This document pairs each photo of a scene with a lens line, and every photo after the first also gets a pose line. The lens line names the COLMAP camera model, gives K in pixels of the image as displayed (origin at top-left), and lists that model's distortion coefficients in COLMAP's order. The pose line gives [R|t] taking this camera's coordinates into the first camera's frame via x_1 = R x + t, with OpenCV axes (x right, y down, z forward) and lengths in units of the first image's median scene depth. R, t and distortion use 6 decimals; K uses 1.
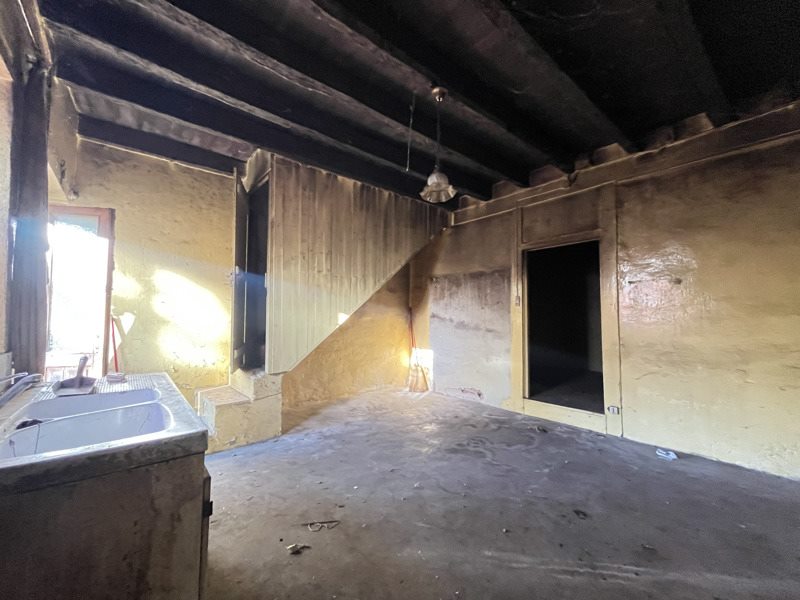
lens RADIAL K [[325.2, 0, 399.4], [0, 325.2, 304.0], [0, 0, 1]] dist [-0.003189, -0.000213]
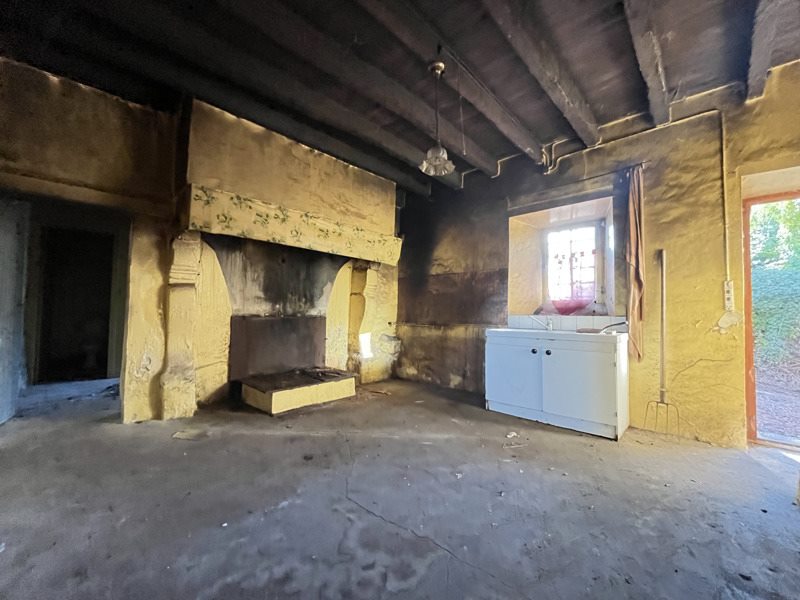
lens RADIAL K [[325.2, 0, 400.3], [0, 325.2, 301.0], [0, 0, 1]] dist [-0.003189, -0.000213]
pose [[-0.992414, -0.026812, -0.119983, 0.302266], [-0.017022, 0.996497, -0.081882, 0.141306], [0.121758, -0.079219, -0.989393, 1.724786]]
